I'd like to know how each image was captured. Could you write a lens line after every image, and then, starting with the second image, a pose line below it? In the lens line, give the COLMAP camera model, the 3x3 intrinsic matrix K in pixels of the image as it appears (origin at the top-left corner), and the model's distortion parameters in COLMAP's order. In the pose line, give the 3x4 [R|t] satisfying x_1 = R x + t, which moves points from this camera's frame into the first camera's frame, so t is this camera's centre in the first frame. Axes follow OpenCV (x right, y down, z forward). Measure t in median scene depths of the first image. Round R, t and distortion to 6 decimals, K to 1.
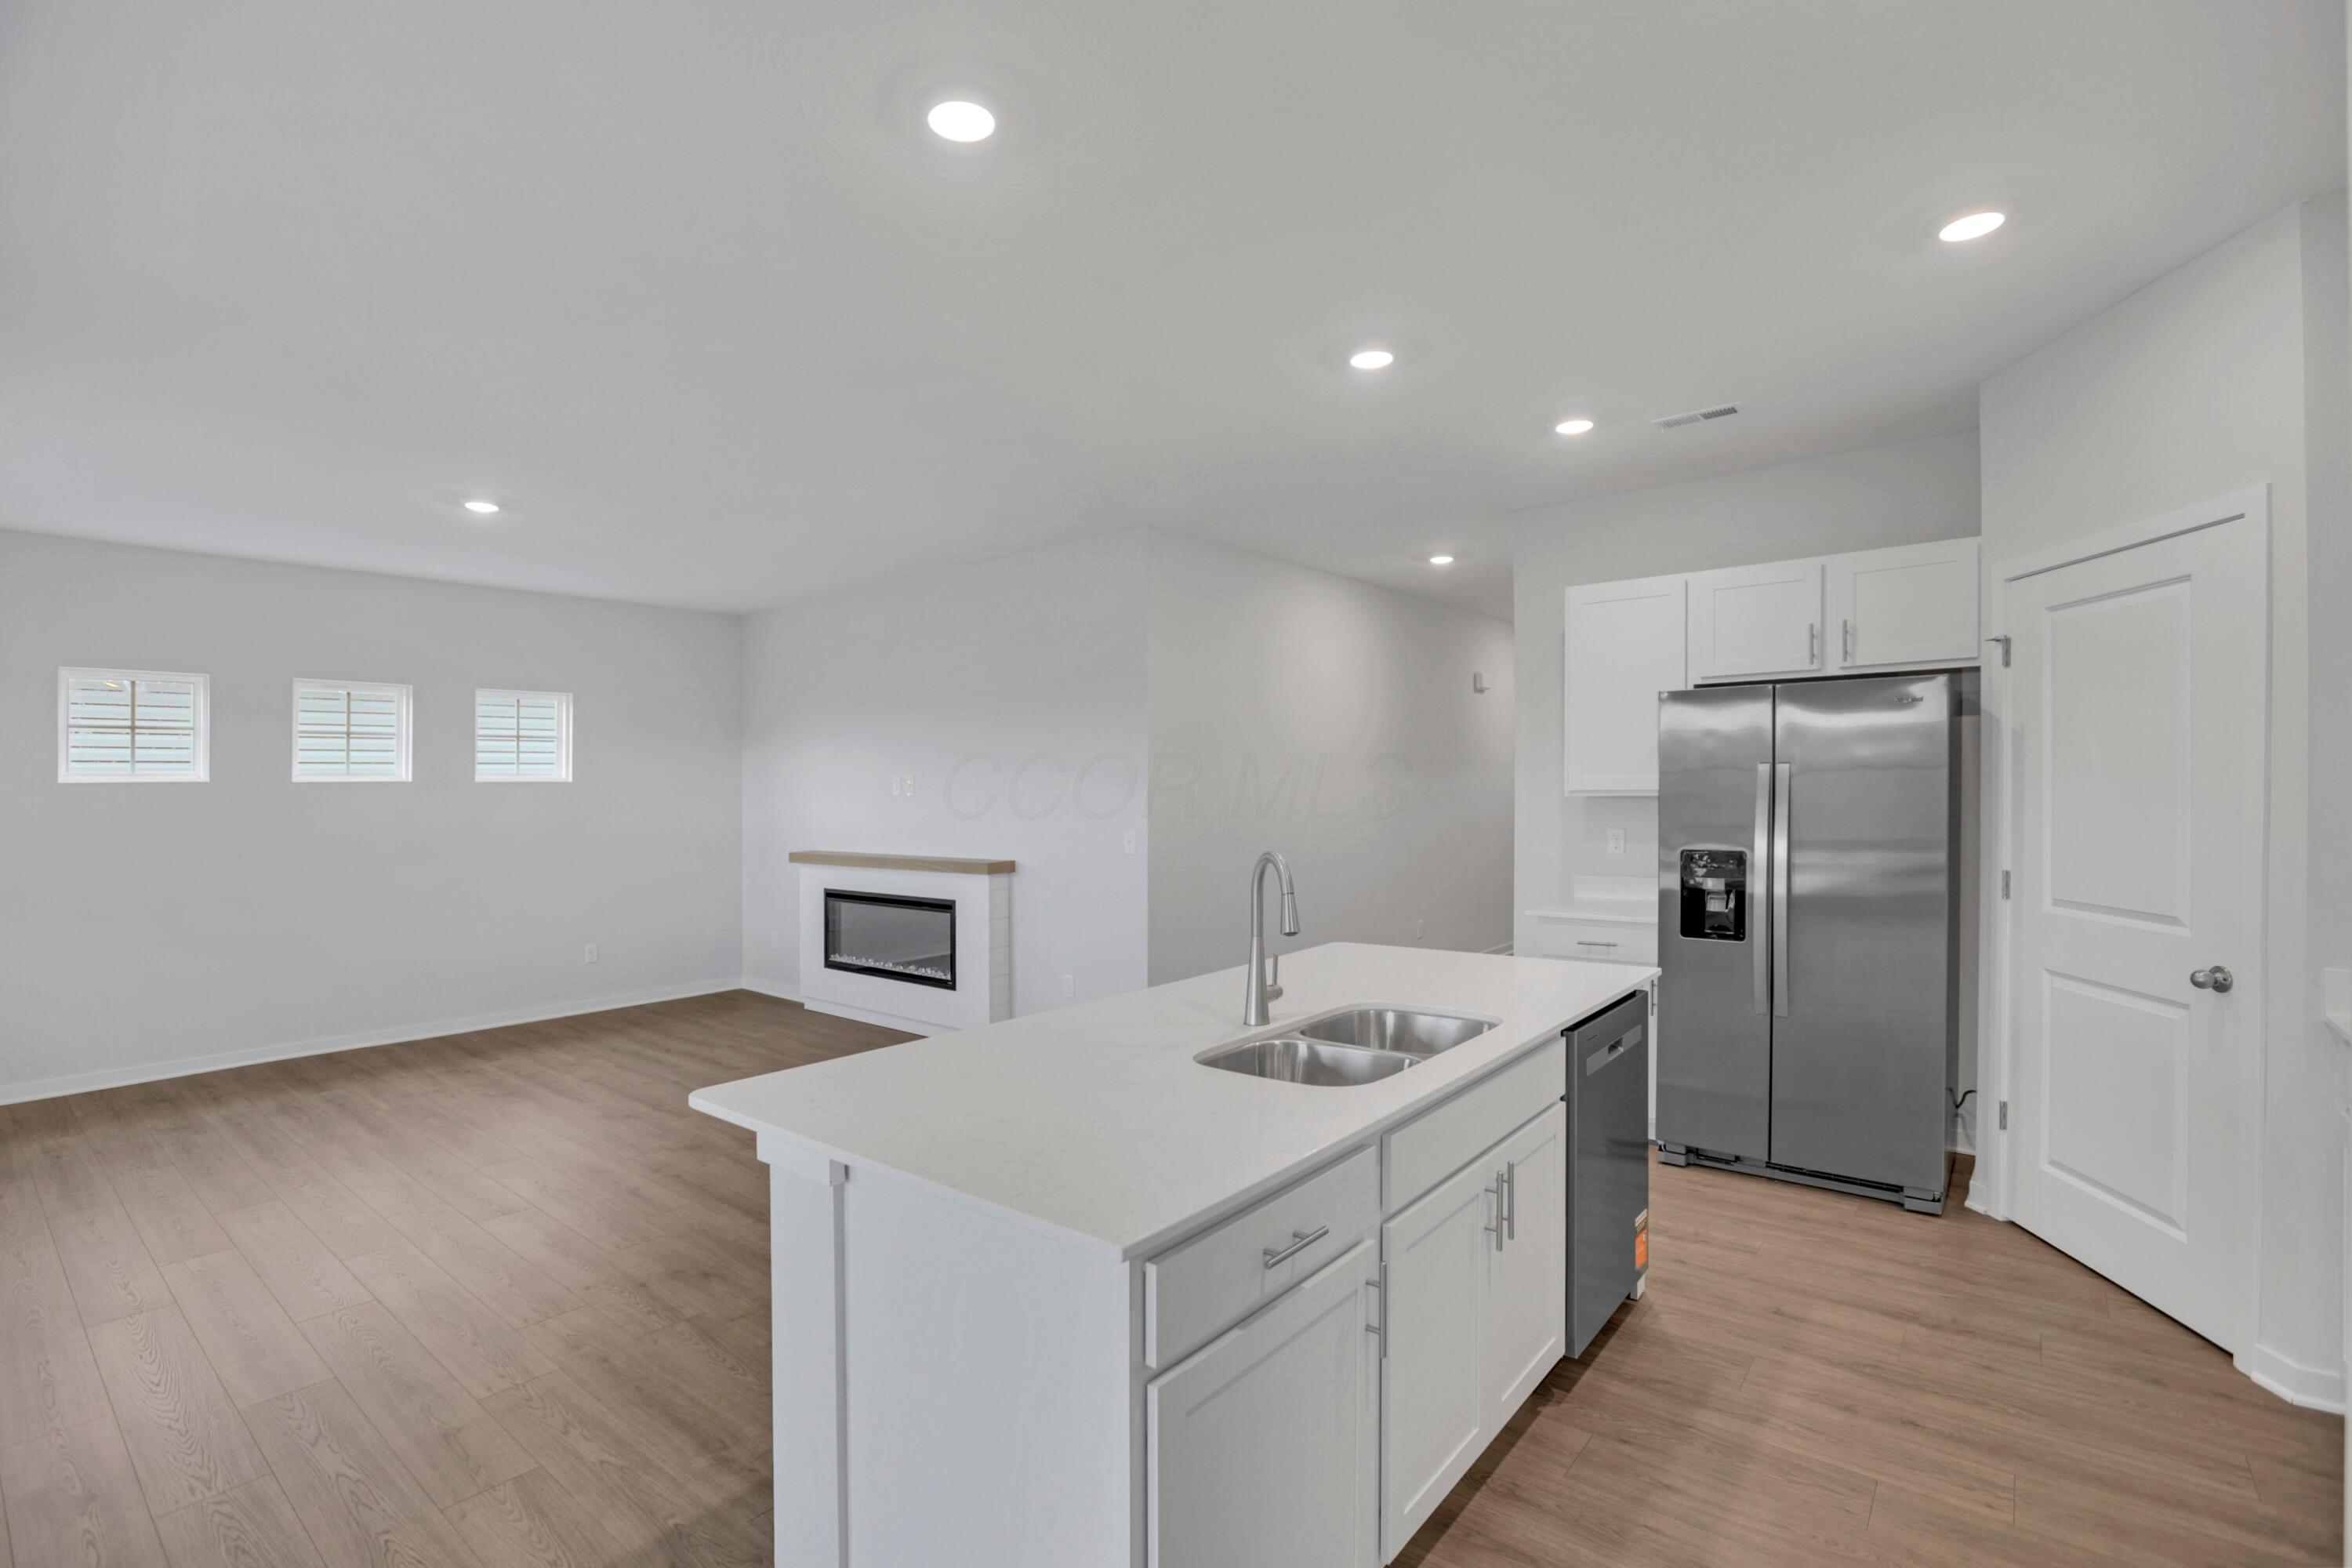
lens RADIAL K [[1074.6, 0, 1179.1], [0, 1074.6, 793.0], [0, 0, 1]] dist [-0.069732, 0.031514]
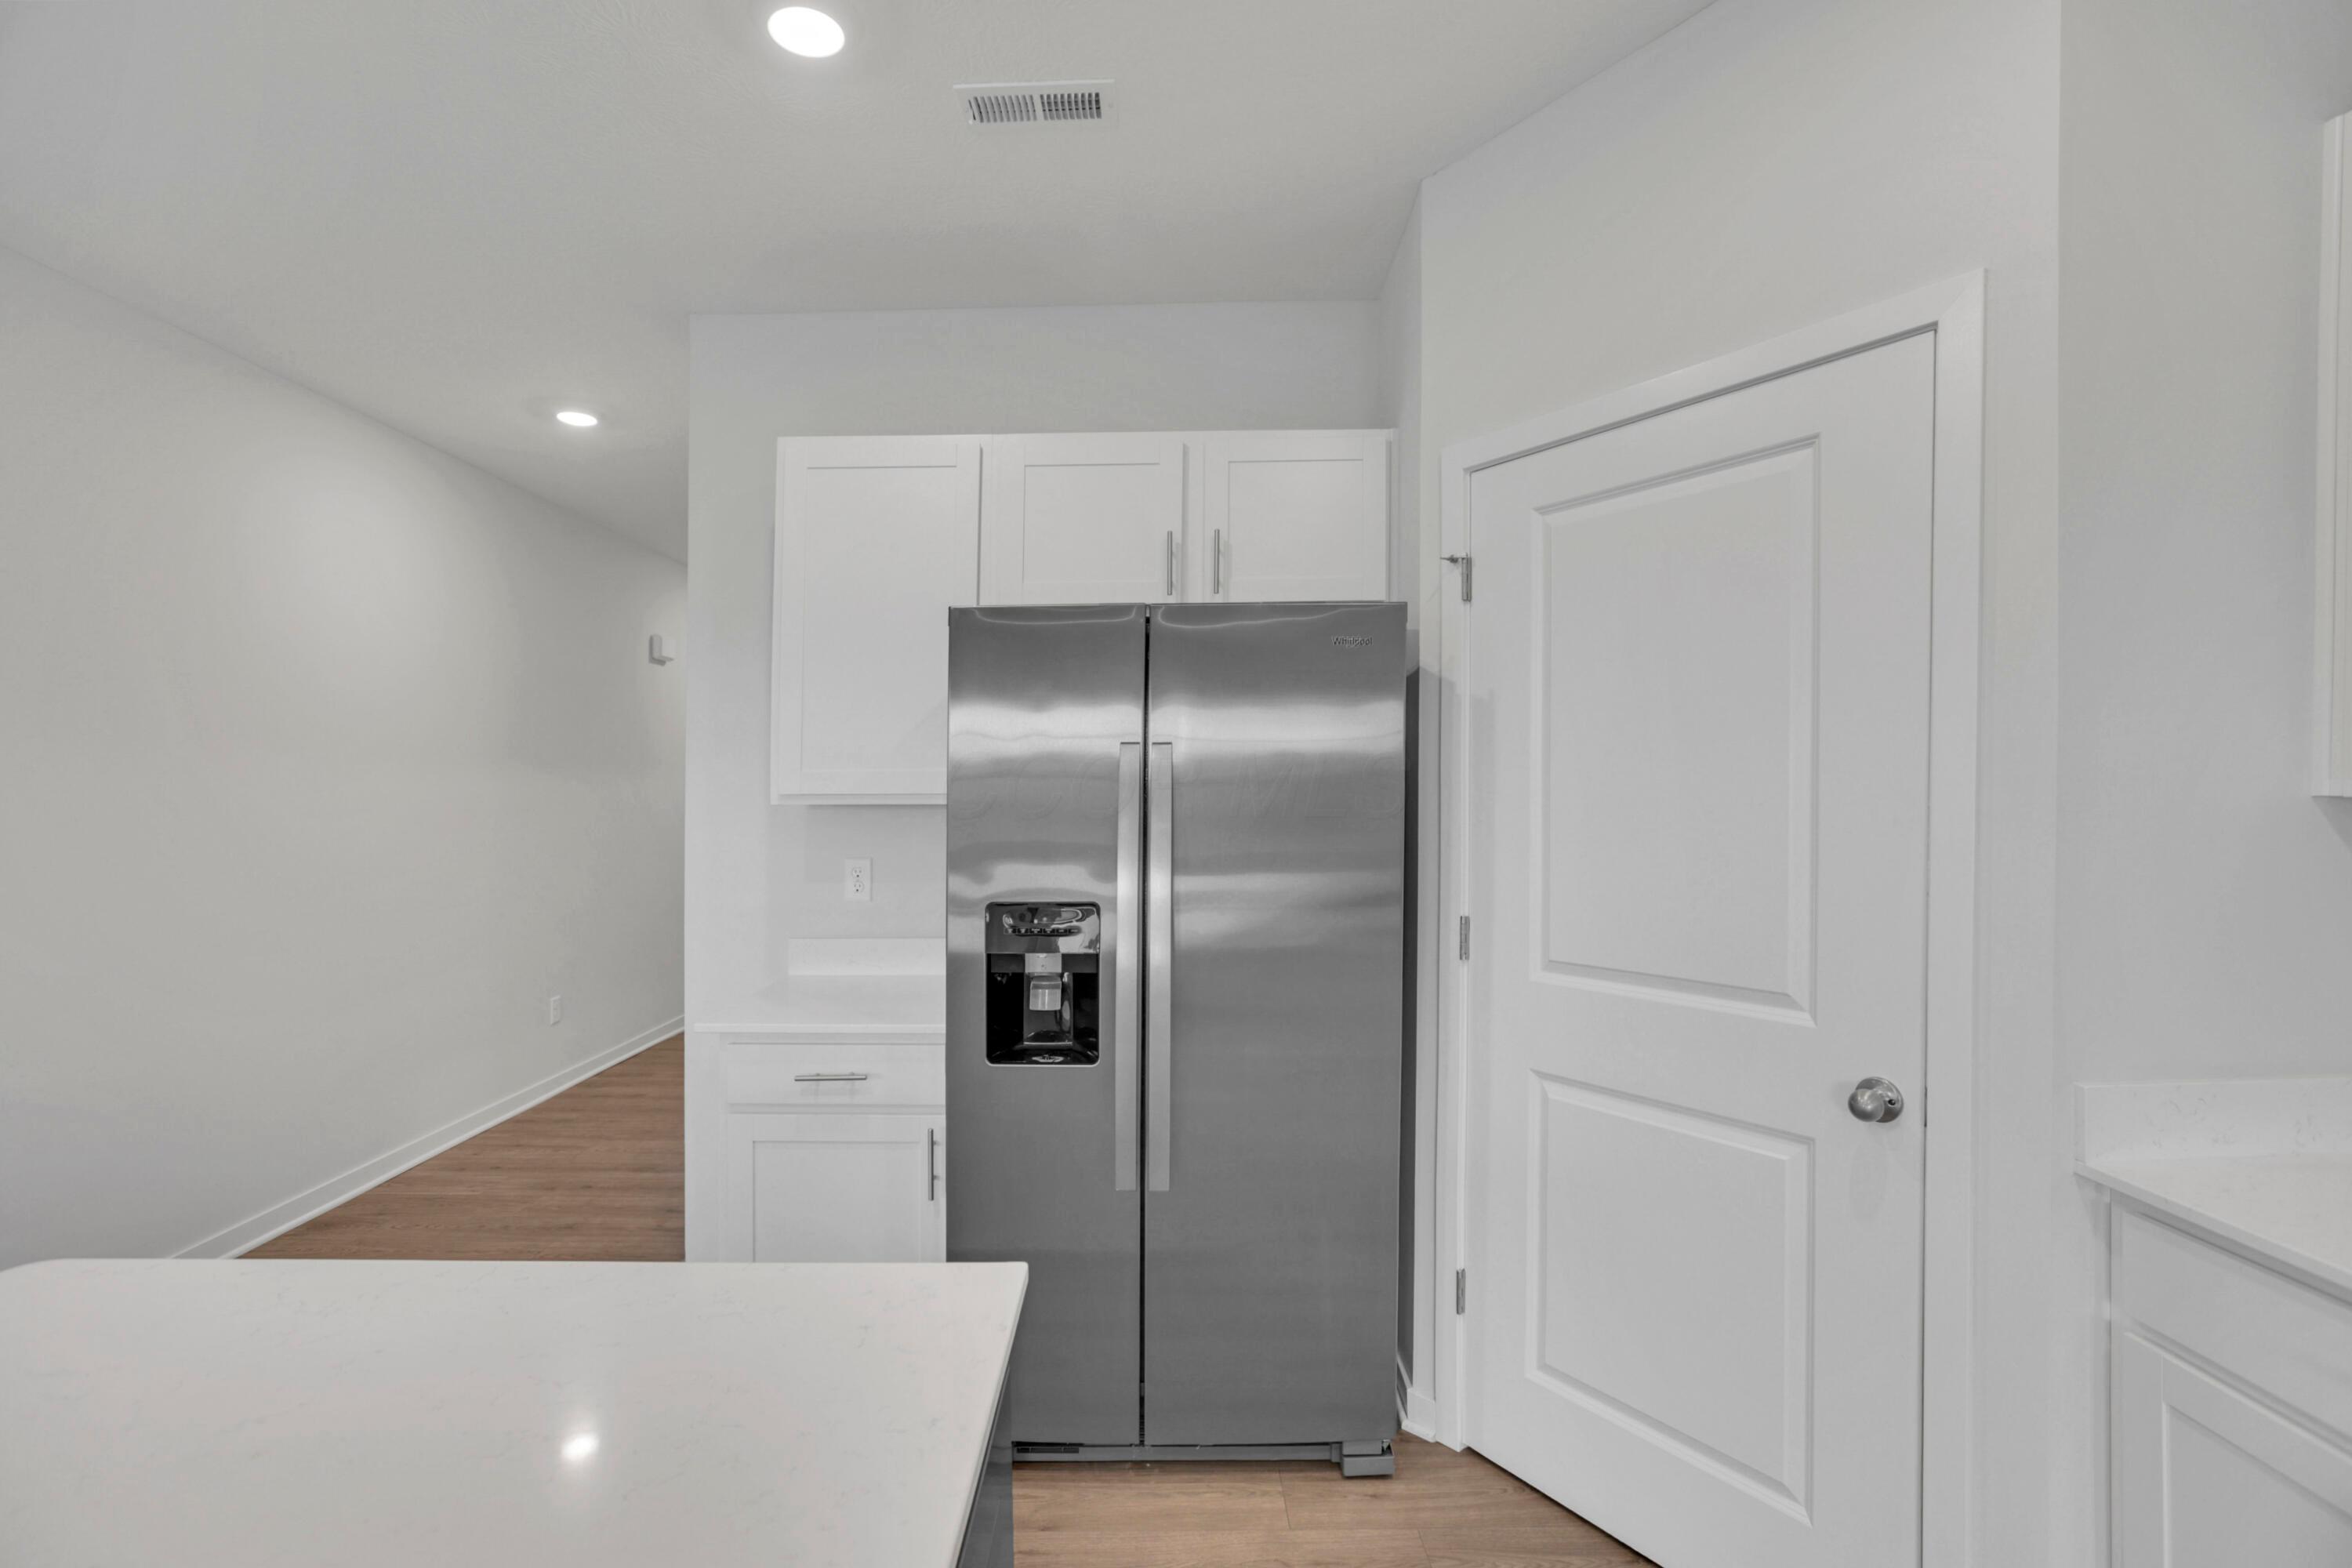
lens RADIAL K [[1074.6, 0, 1179.1], [0, 1074.6, 793.0], [0, 0, 1]] dist [-0.069732, 0.031514]
pose [[0.762418, 0.010664, 0.646997, 0.206687], [0.001143, 0.999840, -0.017826, 0.008418], [-0.647083, 0.014330, 0.762285, 0.550904]]
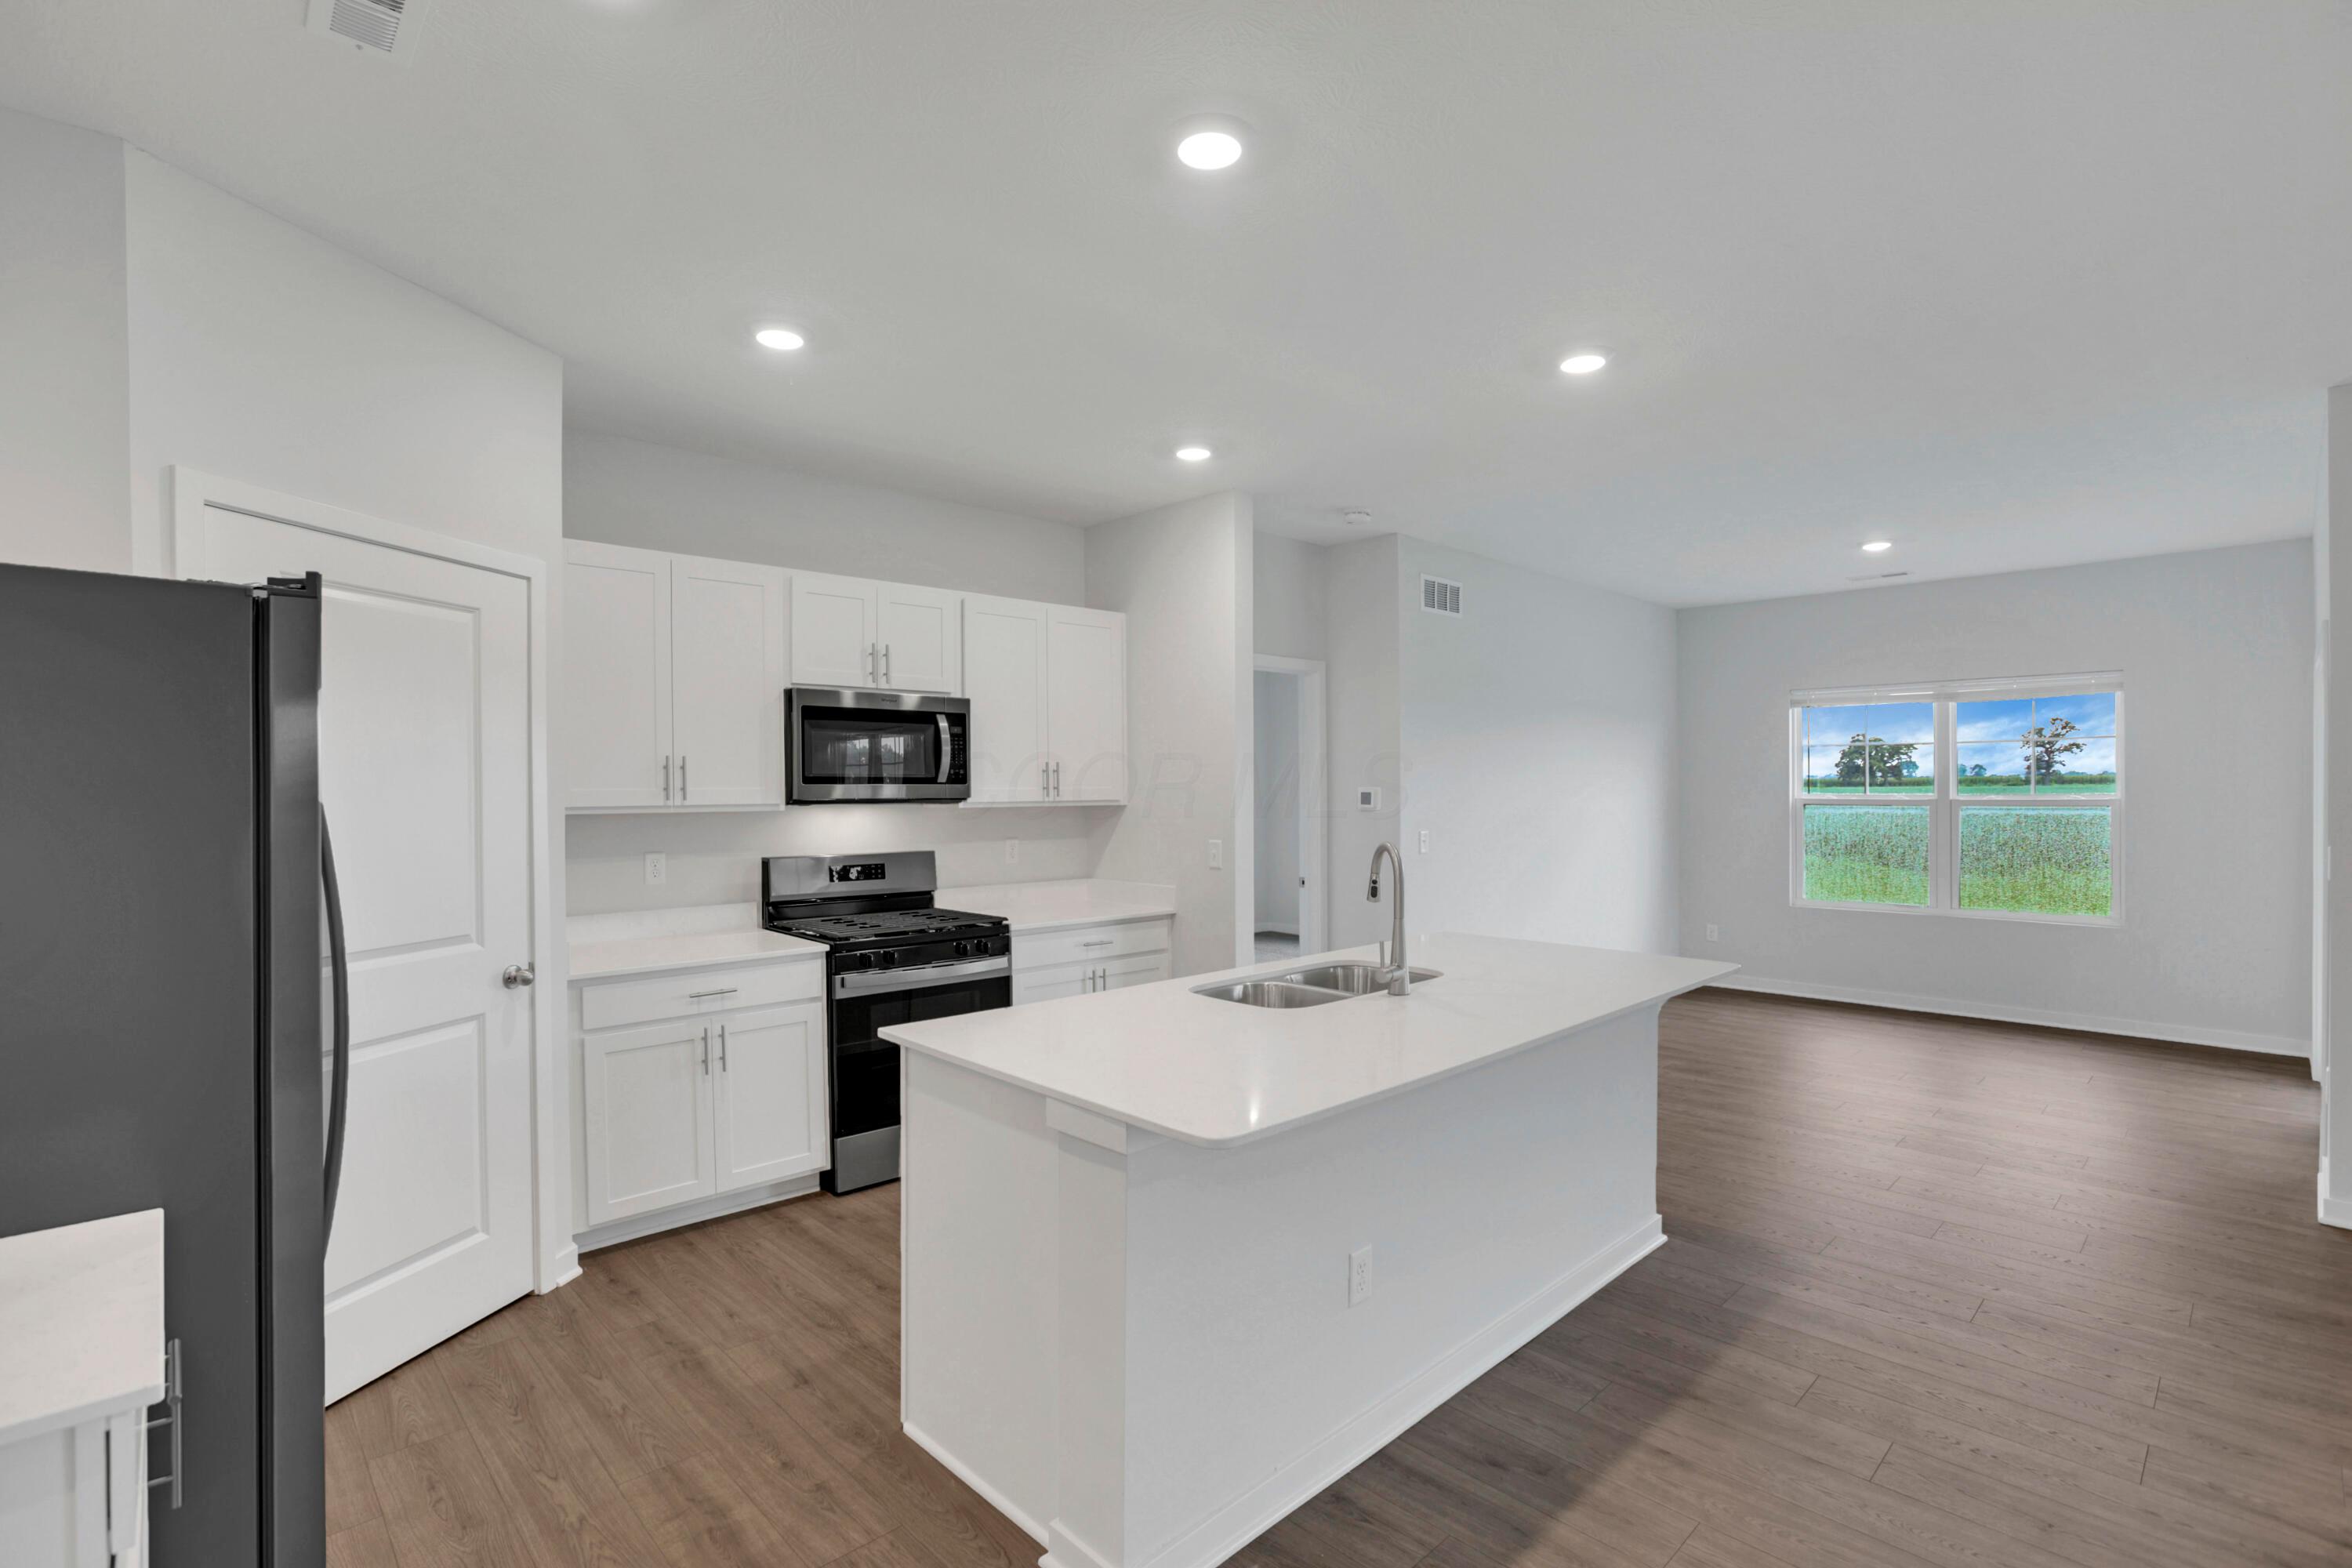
lens RADIAL K [[1074.6, 0, 1179.1], [0, 1074.6, 793.0], [0, 0, 1]] dist [-0.069732, 0.031514]
pose [[-0.992223, 0.010307, 0.124047, 0.098444], [0.011989, 0.999846, 0.012818, -0.018036], [-0.123895, 0.014205, -0.992194, 1.404893]]
